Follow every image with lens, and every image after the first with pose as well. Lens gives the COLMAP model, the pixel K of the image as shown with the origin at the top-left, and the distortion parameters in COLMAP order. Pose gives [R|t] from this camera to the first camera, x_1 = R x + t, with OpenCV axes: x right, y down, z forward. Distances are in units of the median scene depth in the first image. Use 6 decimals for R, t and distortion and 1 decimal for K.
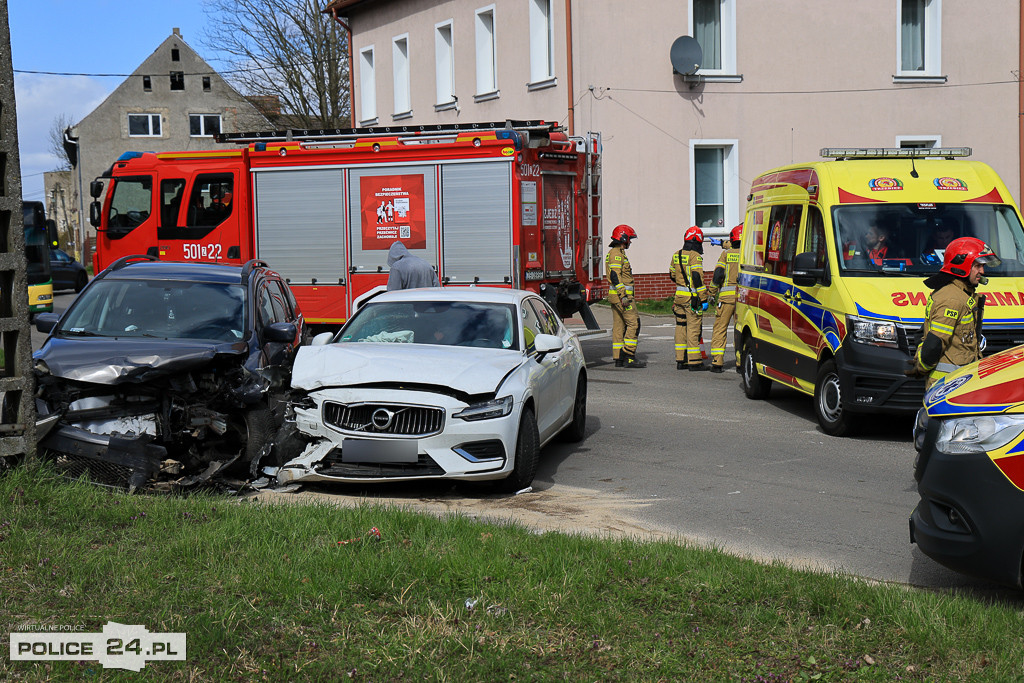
lens RADIAL K [[1757.9, 0, 528.2], [0, 1757.9, 345.4], [0, 0, 1]] dist [0.212814, 0.015923]
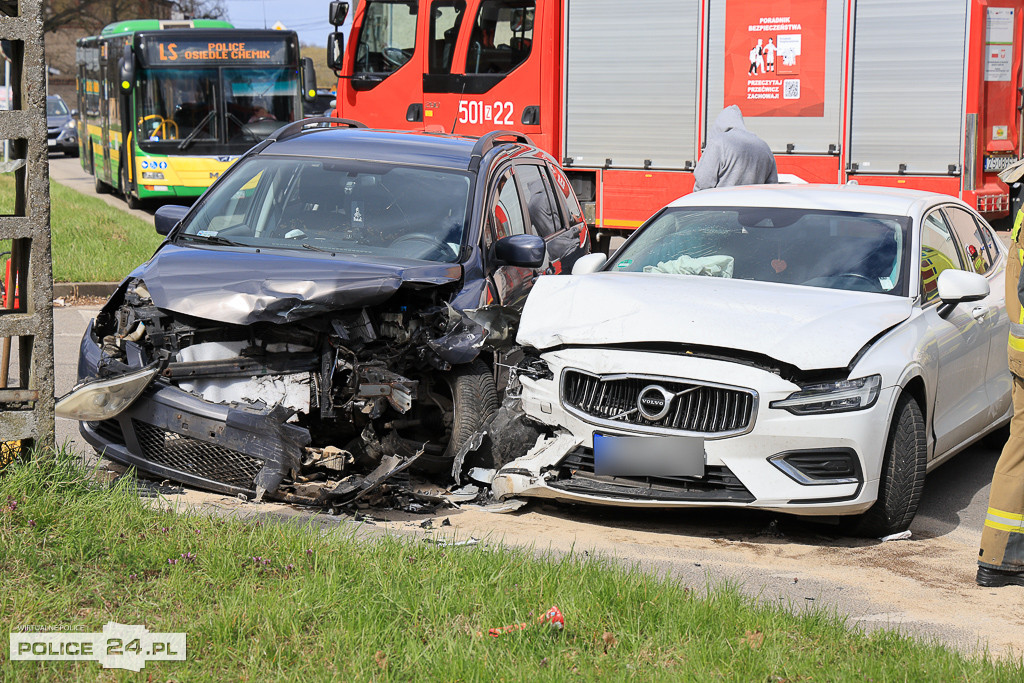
lens RADIAL K [[2608.3, 0, 512.0], [0, 2608.3, 341.5], [0, 0, 1]] dist [0.503454, -0.177227]
pose [[0.978746, 0.046845, -0.199655, 0.045080], [-0.040236, 0.998504, 0.037037, -0.010054], [0.201092, -0.028216, 0.979166, 0.109732]]
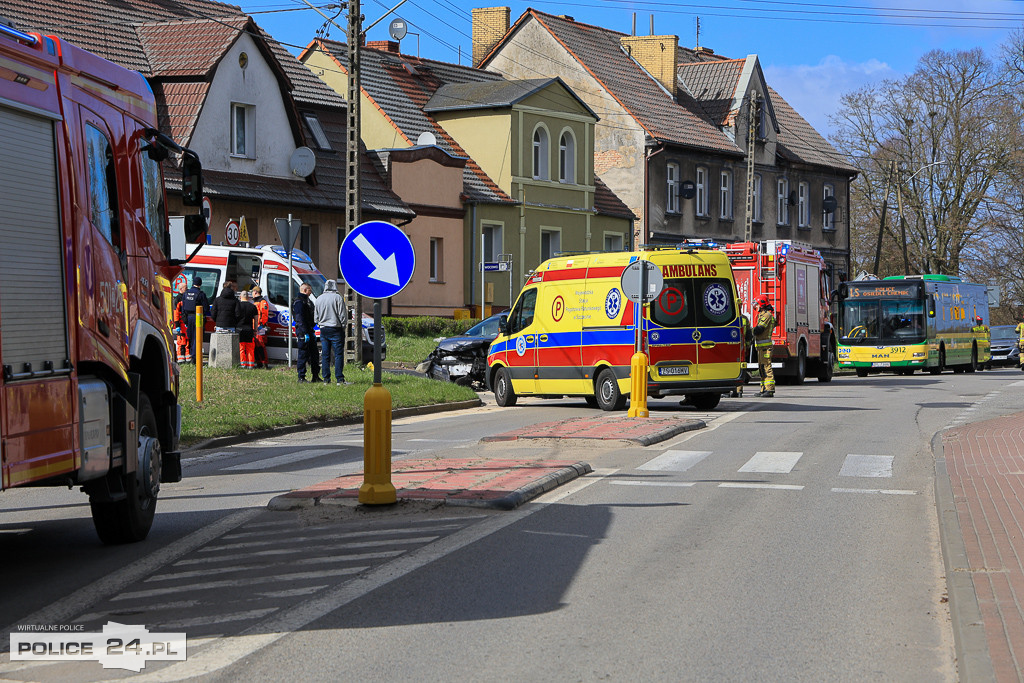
lens RADIAL K [[2608.3, 0, 512.0], [0, 2608.3, 341.5], [0, 0, 1]] dist [0.503454, -0.177227]
pose [[0.742657, 0.025705, -0.669179, 2.541681], [-0.060922, 0.997713, -0.029286, 0.119976], [0.666896, 0.062517, 0.742524, -1.946139]]
